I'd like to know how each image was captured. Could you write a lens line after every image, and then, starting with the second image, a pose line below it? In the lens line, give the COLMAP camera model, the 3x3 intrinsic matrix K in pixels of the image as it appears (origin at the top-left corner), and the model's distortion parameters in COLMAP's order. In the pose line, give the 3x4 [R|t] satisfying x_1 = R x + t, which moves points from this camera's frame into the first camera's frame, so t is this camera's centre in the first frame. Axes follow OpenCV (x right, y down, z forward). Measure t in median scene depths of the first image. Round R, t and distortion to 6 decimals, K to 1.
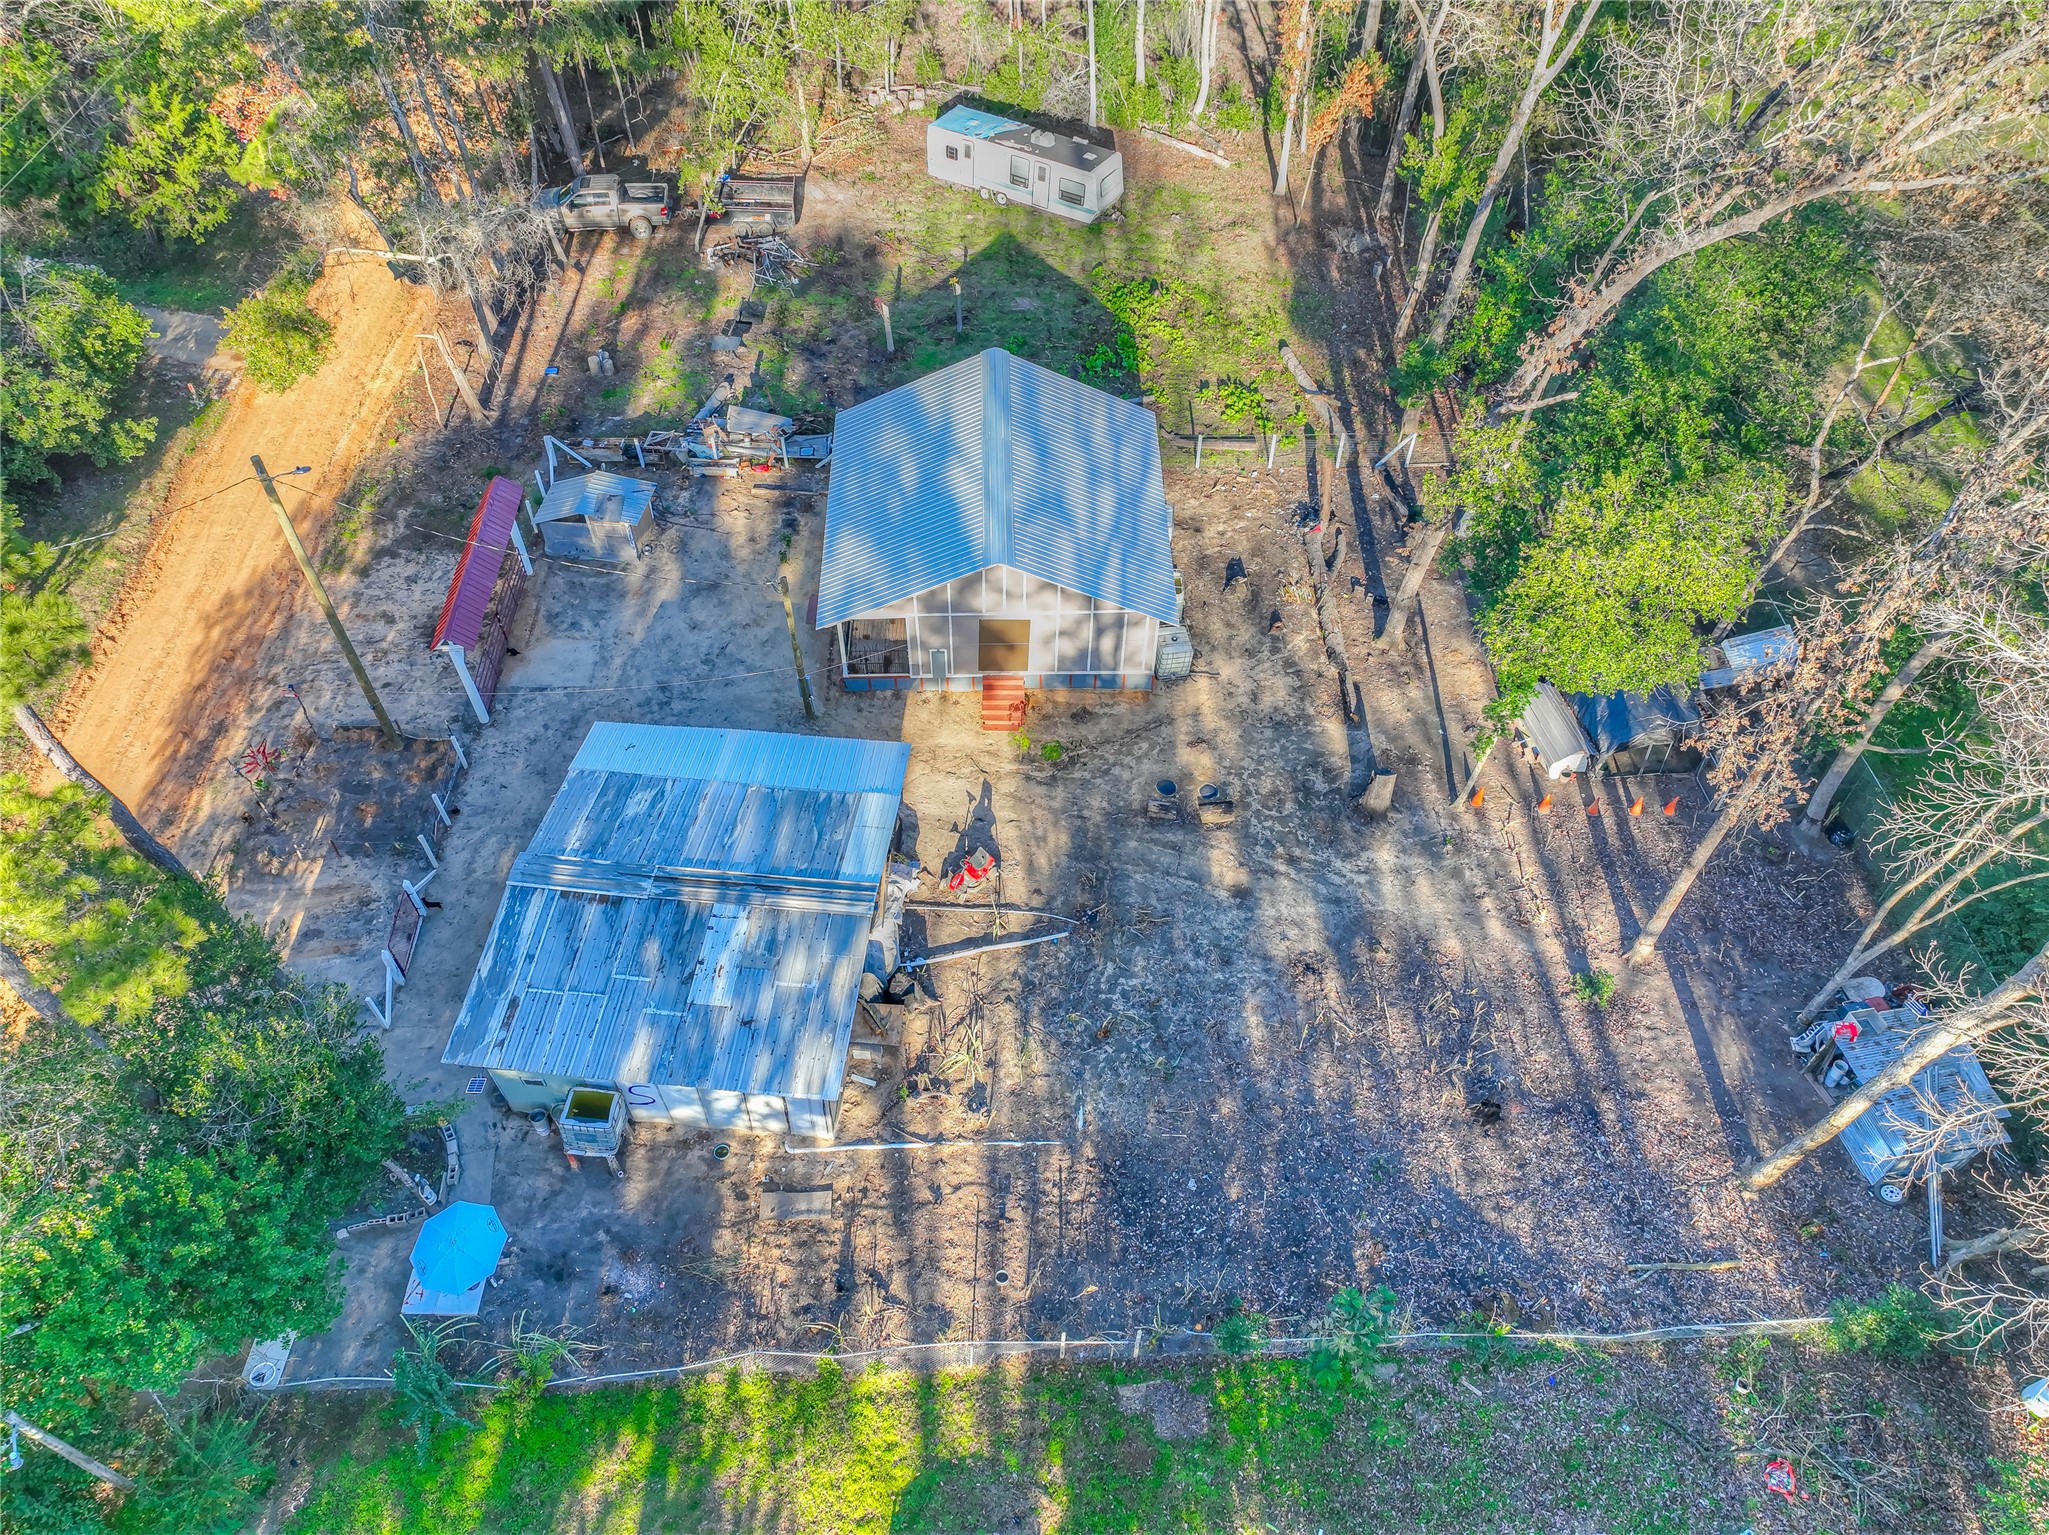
lens RADIAL K [[1430.9, 0, 1028.9], [0, 1430.9, 773.2], [0, 0, 1]] dist [0.010692, 0.023355]
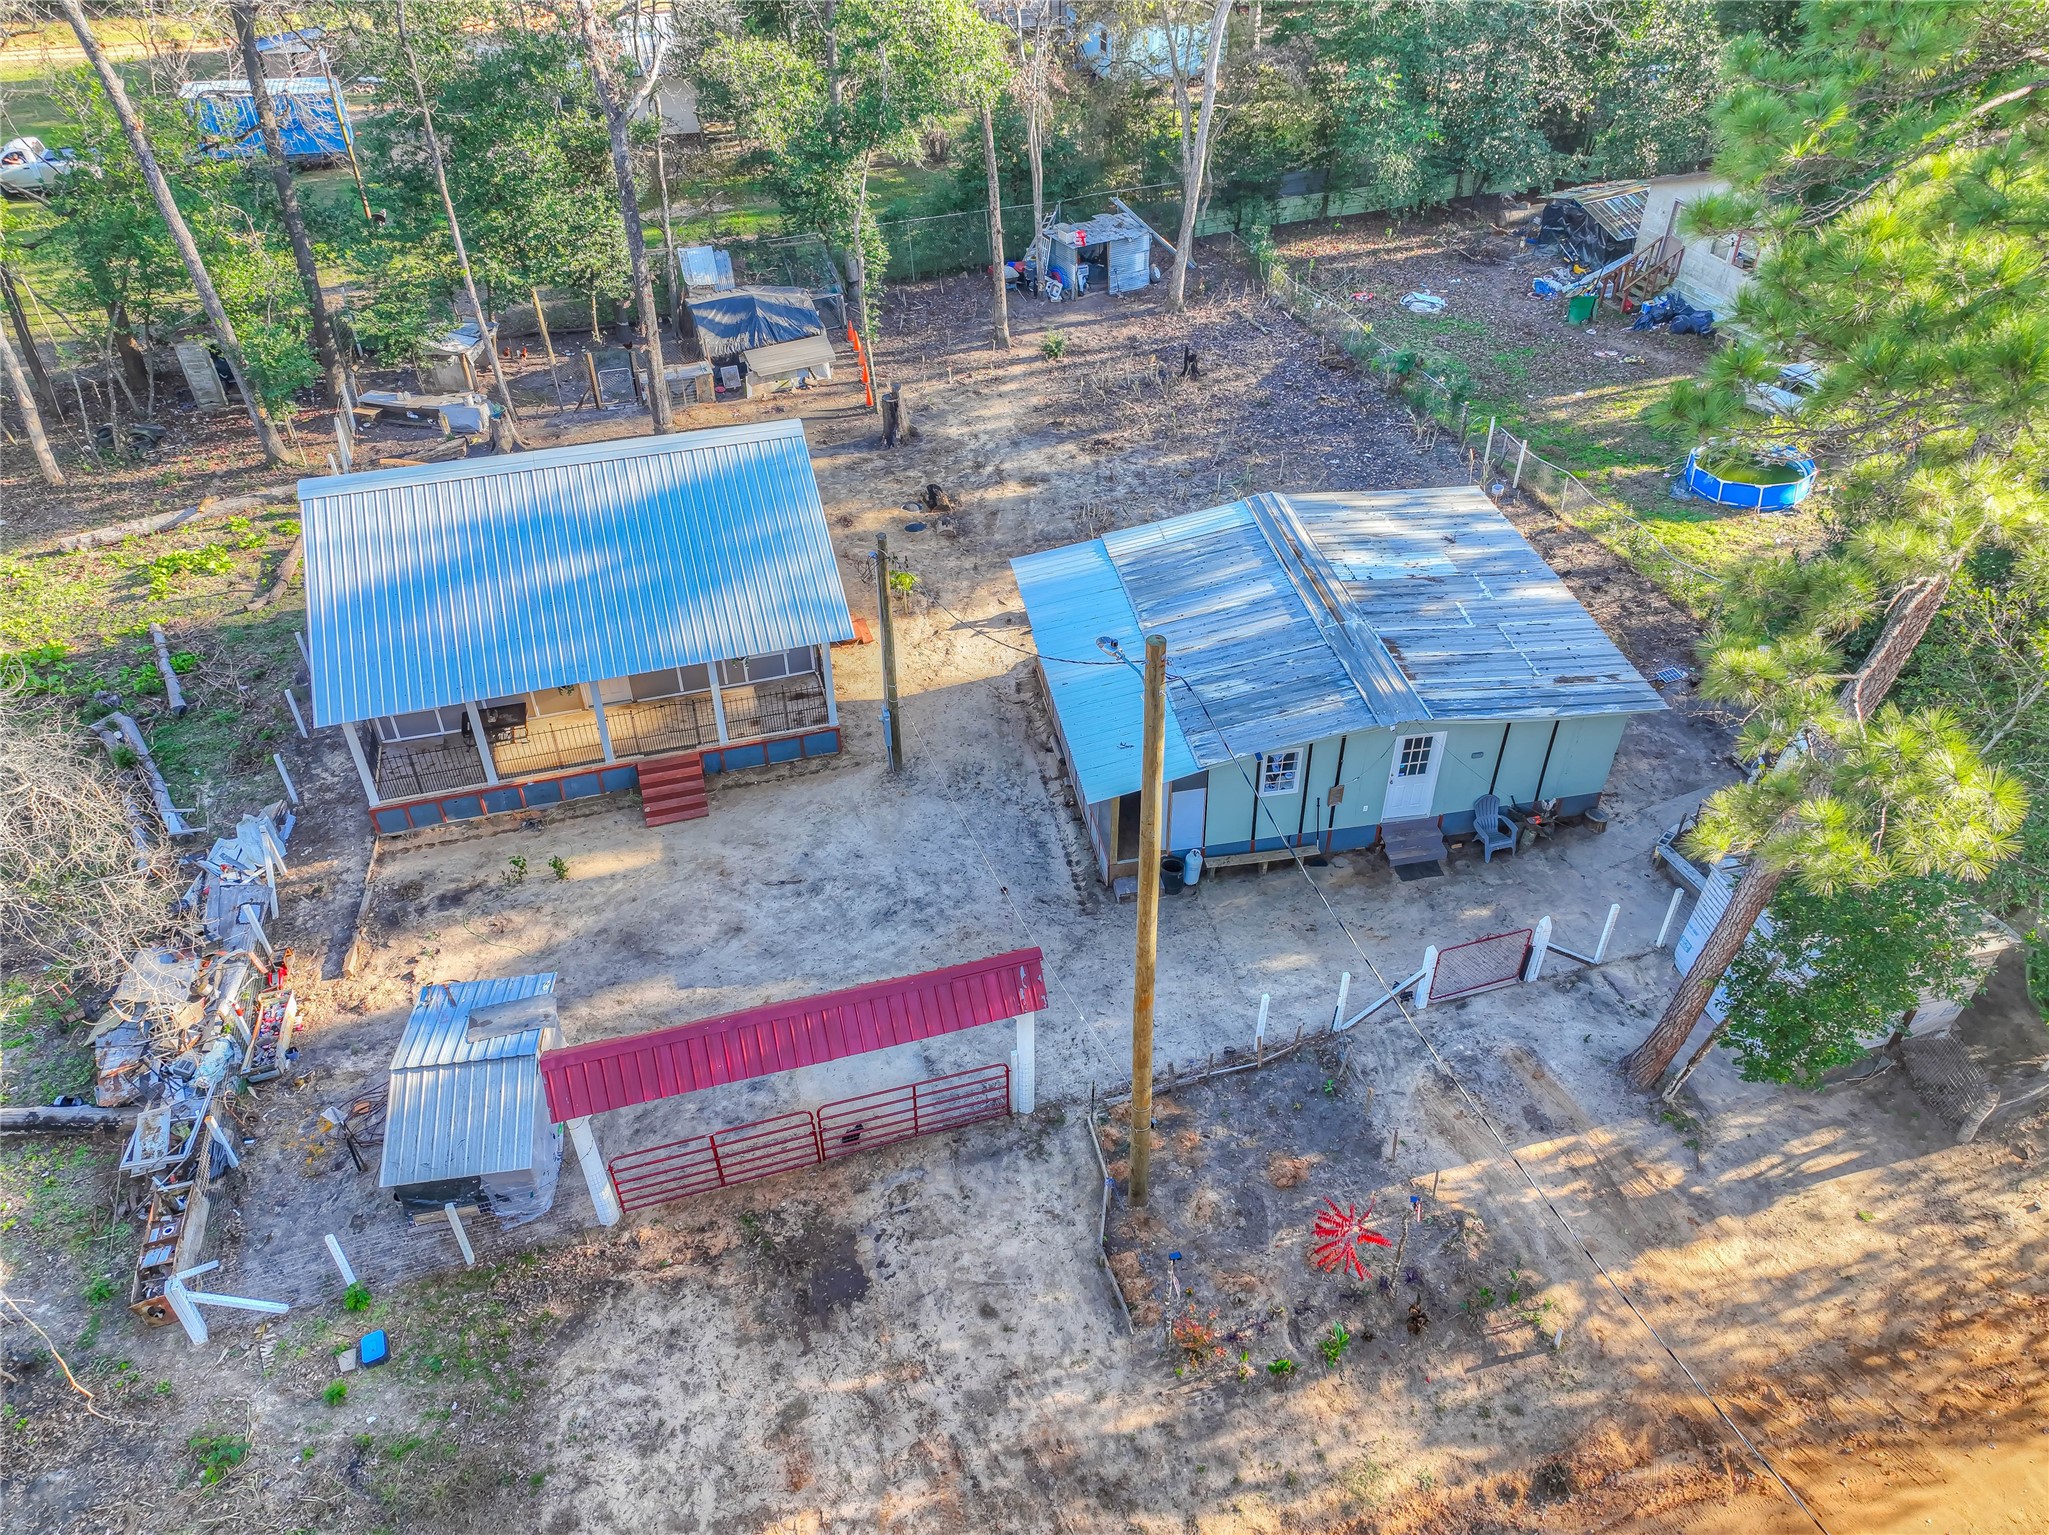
lens RADIAL K [[1434.4, 0, 1026.2], [0, 1434.4, 770.9], [0, 0, 1]] dist [0.016995, 0.007209]
pose [[-0.256885, -0.600452, 0.757277, -0.769038], [0.745656, 0.375345, 0.550557, -0.414962], [-0.614824, 0.706097, 0.351310, 0.767808]]
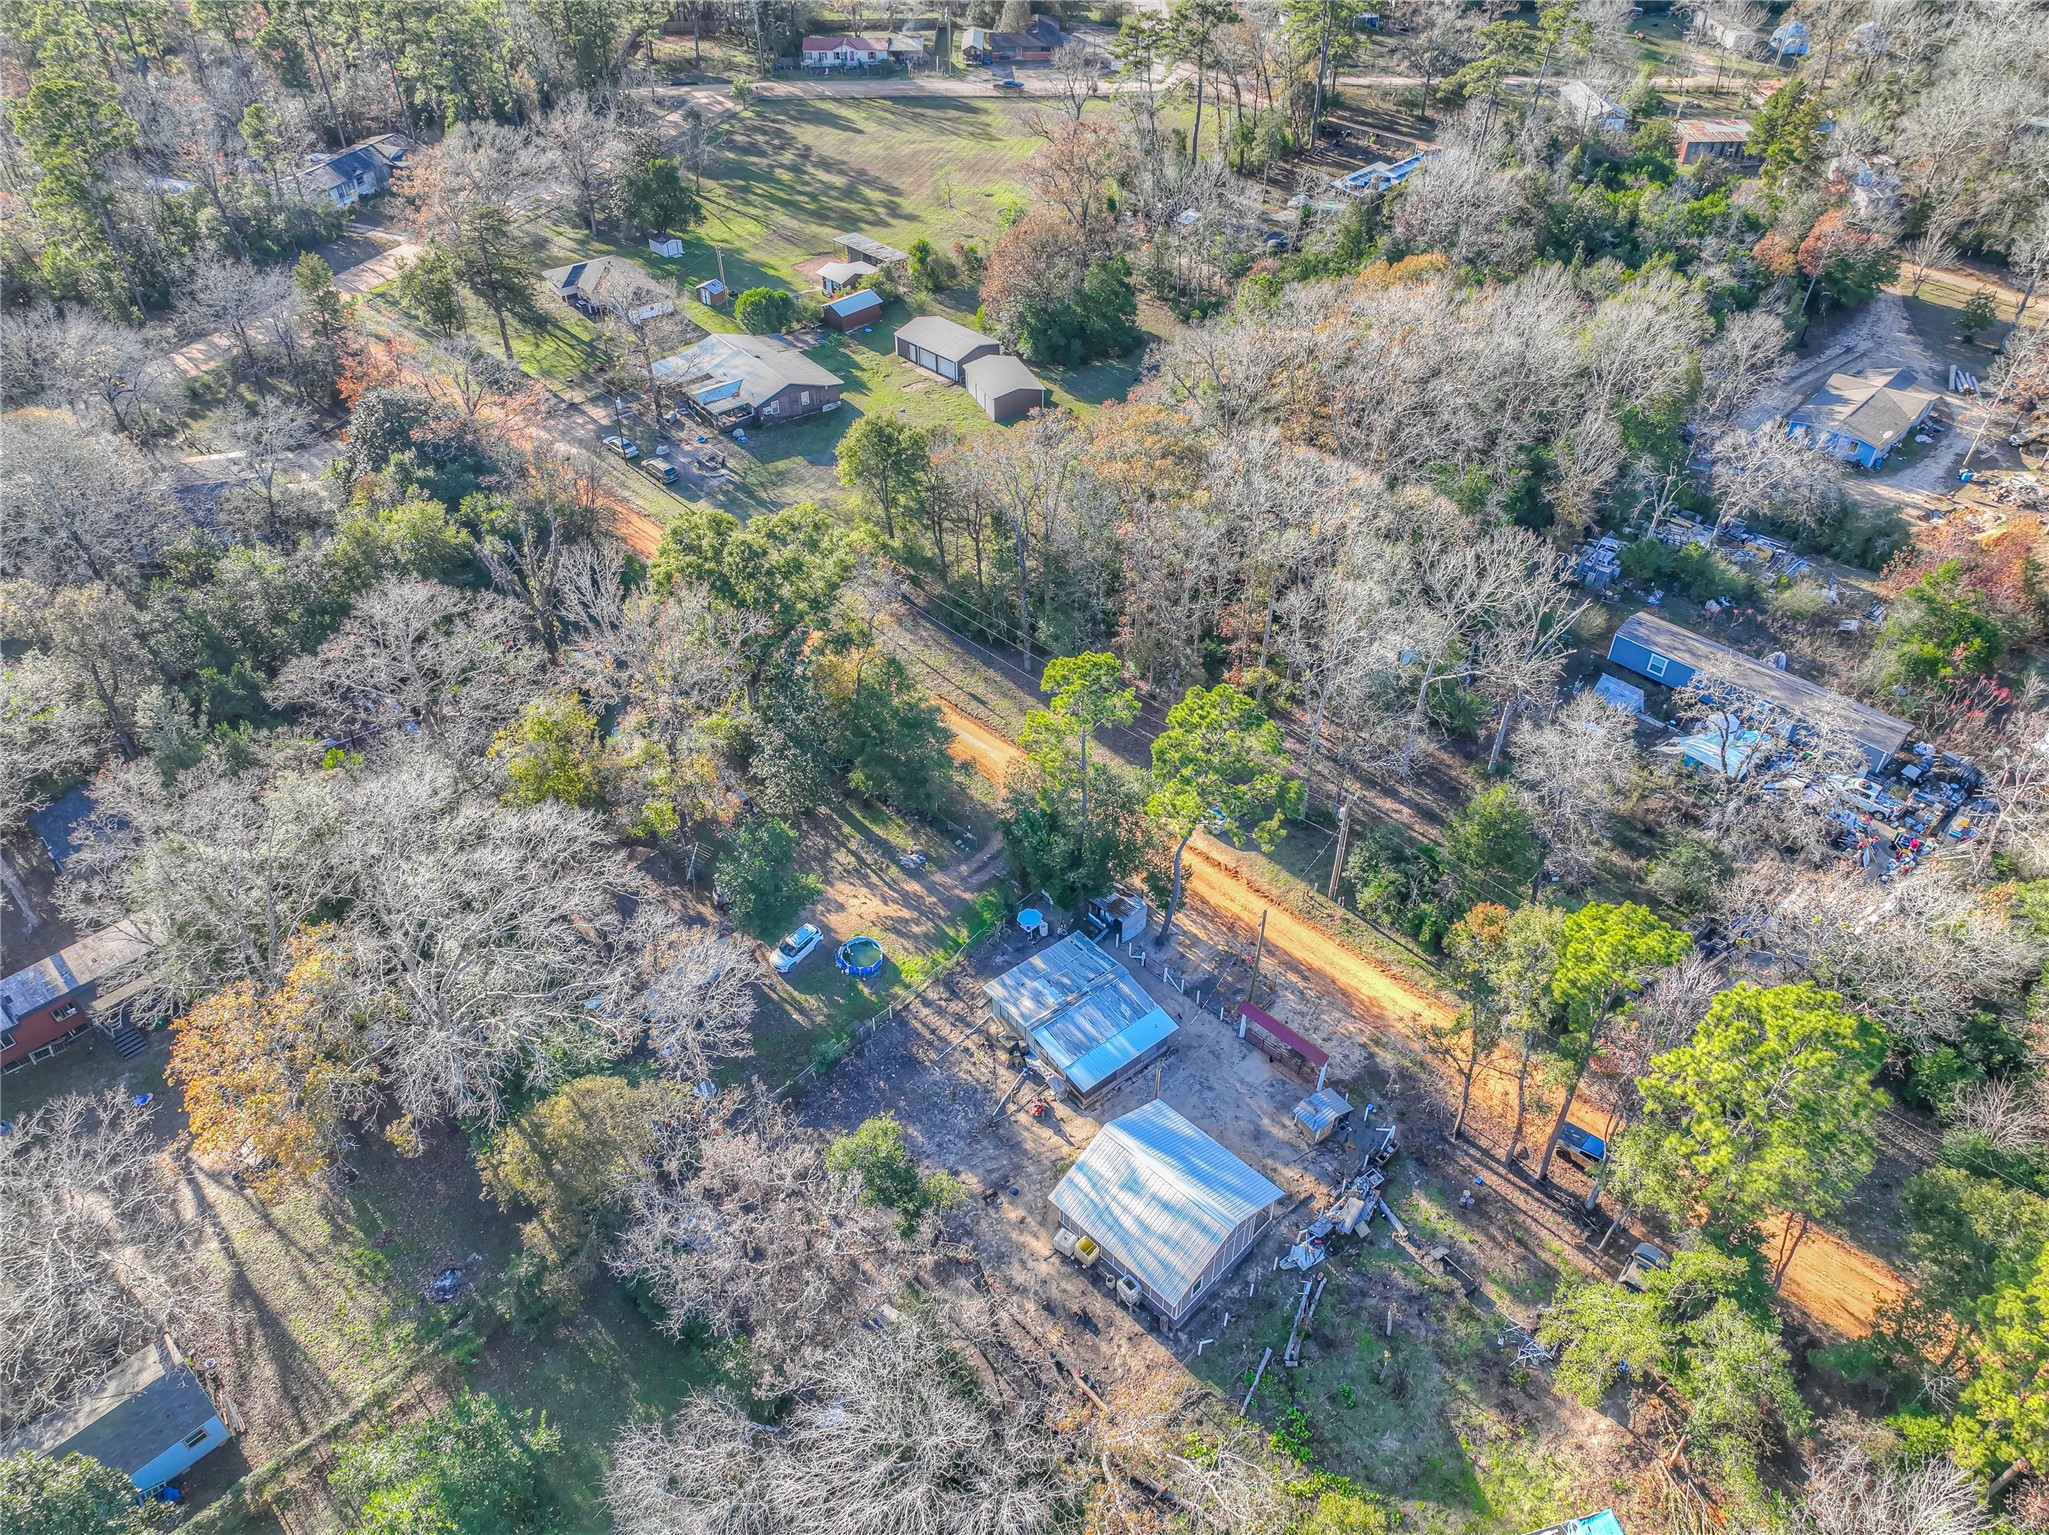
lens RADIAL K [[1430.9, 0, 1028.9], [0, 1430.9, 773.2], [0, 0, 1]] dist [0.010692, 0.023355]
pose [[-0.716280, 0.446770, -0.536041, 1.024496], [-0.536406, 0.138815, 0.832465, -2.028029], [0.446331, 0.883814, 0.140220, 0.129462]]
